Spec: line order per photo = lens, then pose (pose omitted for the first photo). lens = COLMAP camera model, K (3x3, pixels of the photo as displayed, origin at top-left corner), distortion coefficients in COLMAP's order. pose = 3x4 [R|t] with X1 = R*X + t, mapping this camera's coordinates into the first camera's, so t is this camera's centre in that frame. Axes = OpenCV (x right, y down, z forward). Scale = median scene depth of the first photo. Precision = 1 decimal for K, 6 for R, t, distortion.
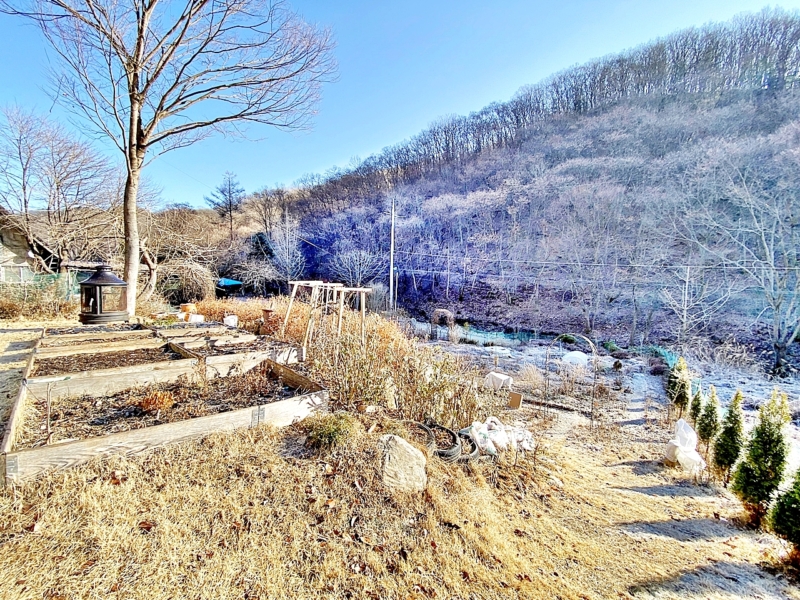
lens RADIAL K [[319.9, 0, 402.9], [0, 319.9, 303.1], [0, 0, 1]] dist [0.031359, -0.025486]
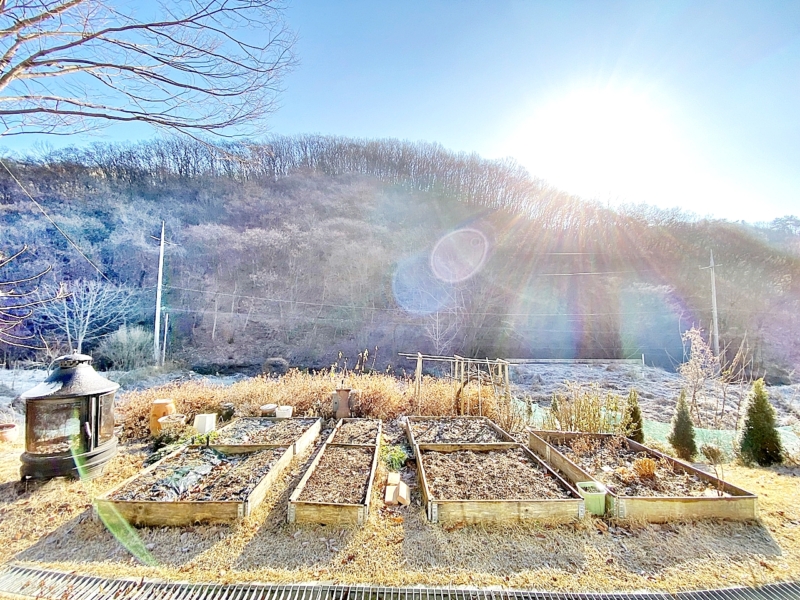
lens RADIAL K [[319.9, 0, 402.9], [0, 319.9, 303.1], [0, 0, 1]] dist [0.031359, -0.025486]
pose [[0.714781, 0.021035, 0.699032, -0.120329], [0.055510, 0.994687, -0.086693, -0.016757], [-0.697142, 0.100770, 0.709816, 0.029888]]
